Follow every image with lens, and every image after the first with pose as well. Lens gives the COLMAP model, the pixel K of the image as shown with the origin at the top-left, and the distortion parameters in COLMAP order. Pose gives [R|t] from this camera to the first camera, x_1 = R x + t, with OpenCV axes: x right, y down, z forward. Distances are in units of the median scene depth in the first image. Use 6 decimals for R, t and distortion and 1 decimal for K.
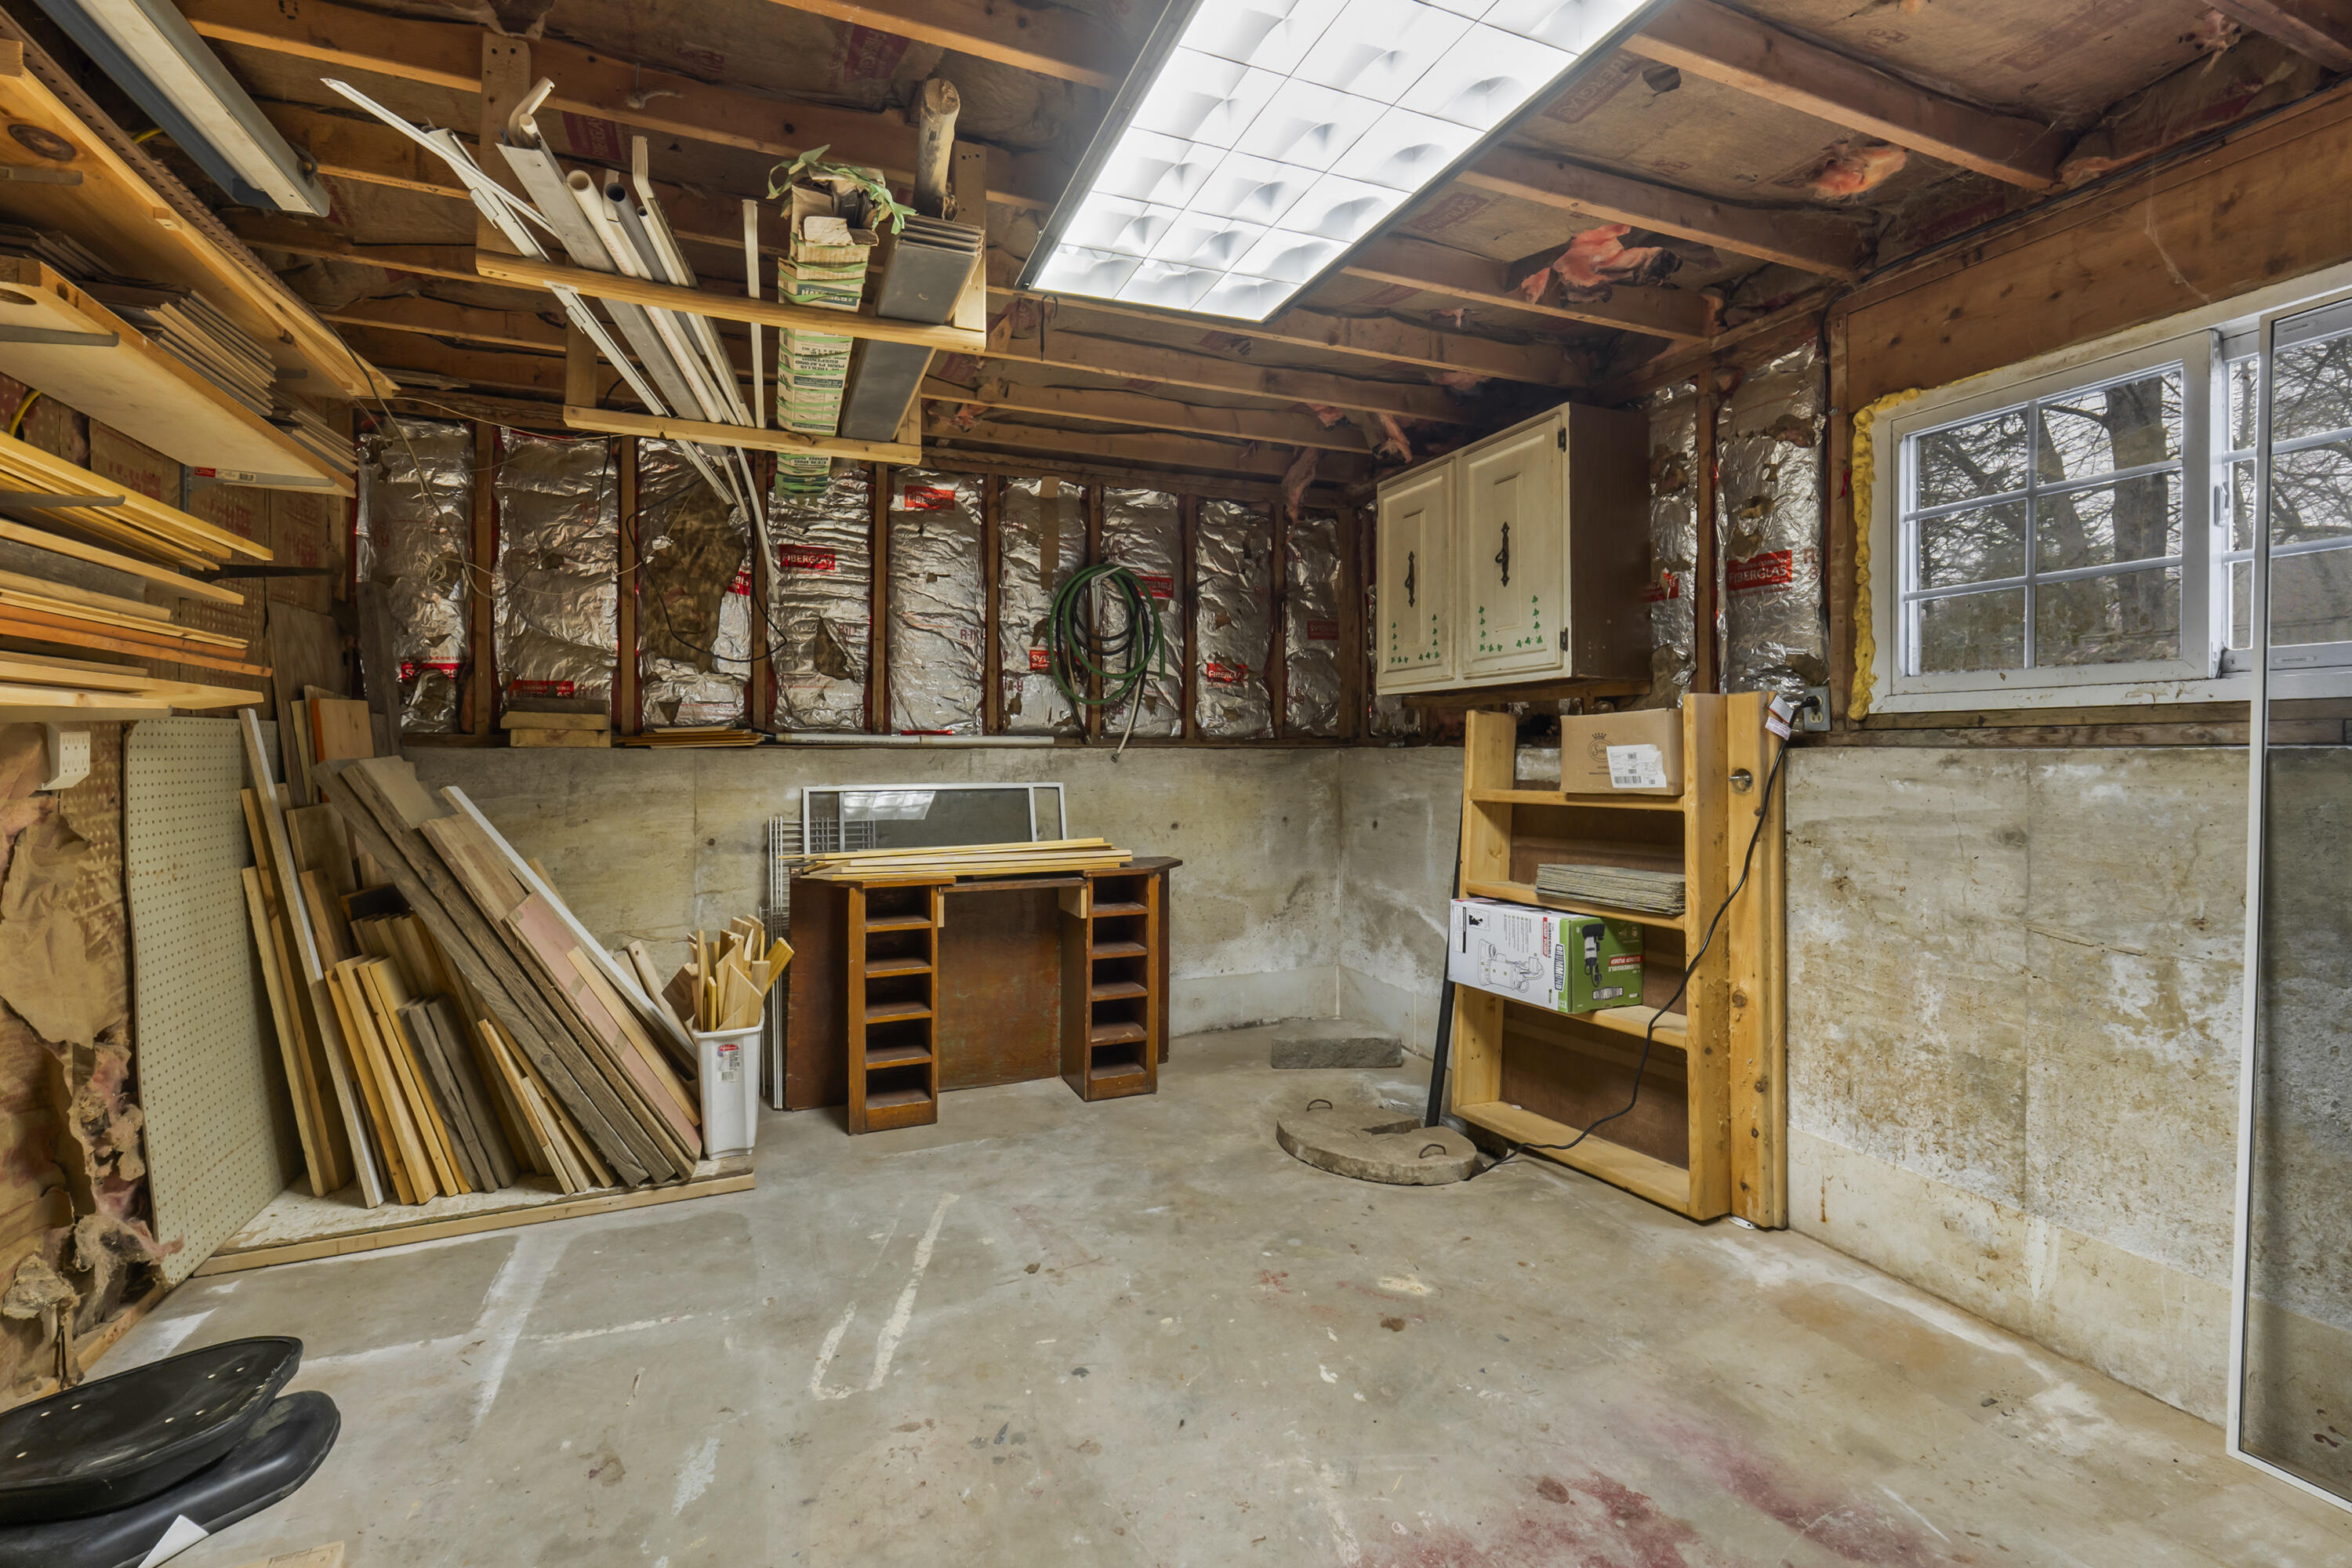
lens RADIAL K [[1002.0, 0, 1152.5], [0, 1002.0, 761.0], [0, 0, 1]] dist [-0.004272, -0.000627]
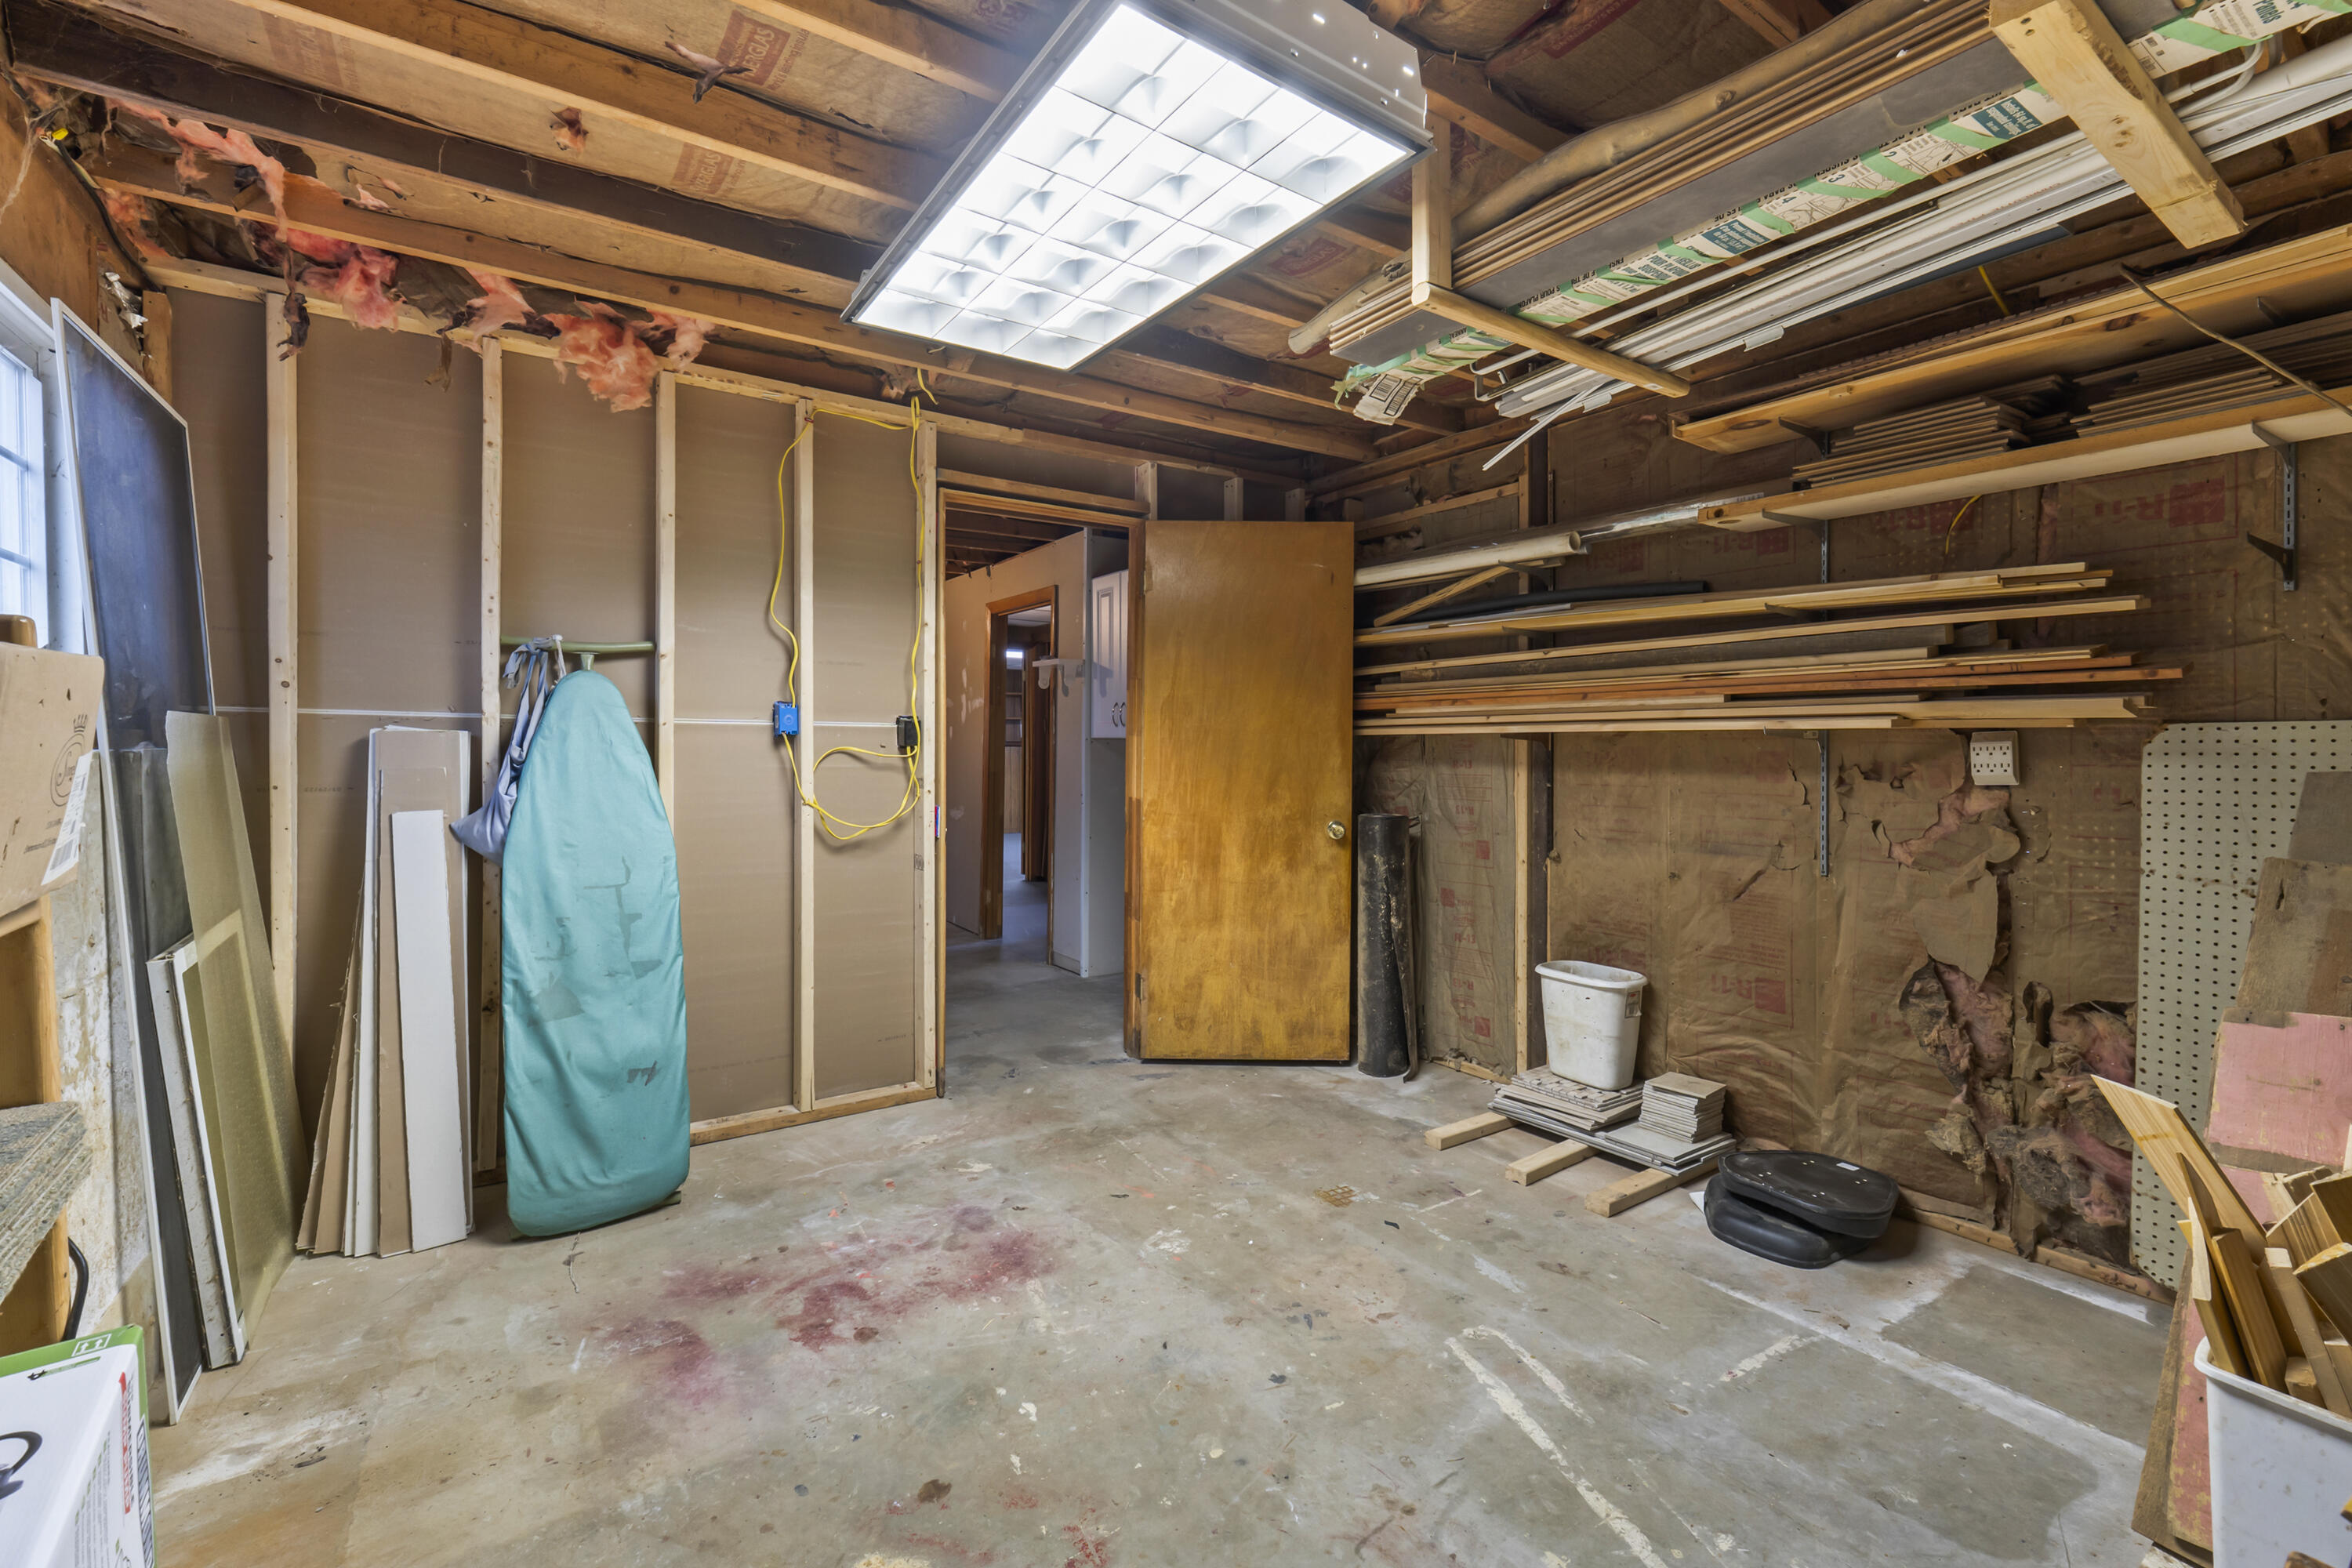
lens RADIAL K [[1002.0, 0, 1164.8], [0, 1002.0, 772.5], [0, 0, 1]] dist [-0.004272, -0.000627]
pose [[-0.978109, 0.001875, -0.208085, 0.240025], [-0.006496, 0.999197, 0.039538, -0.031654], [0.207992, 0.040024, -0.977311, 1.889311]]
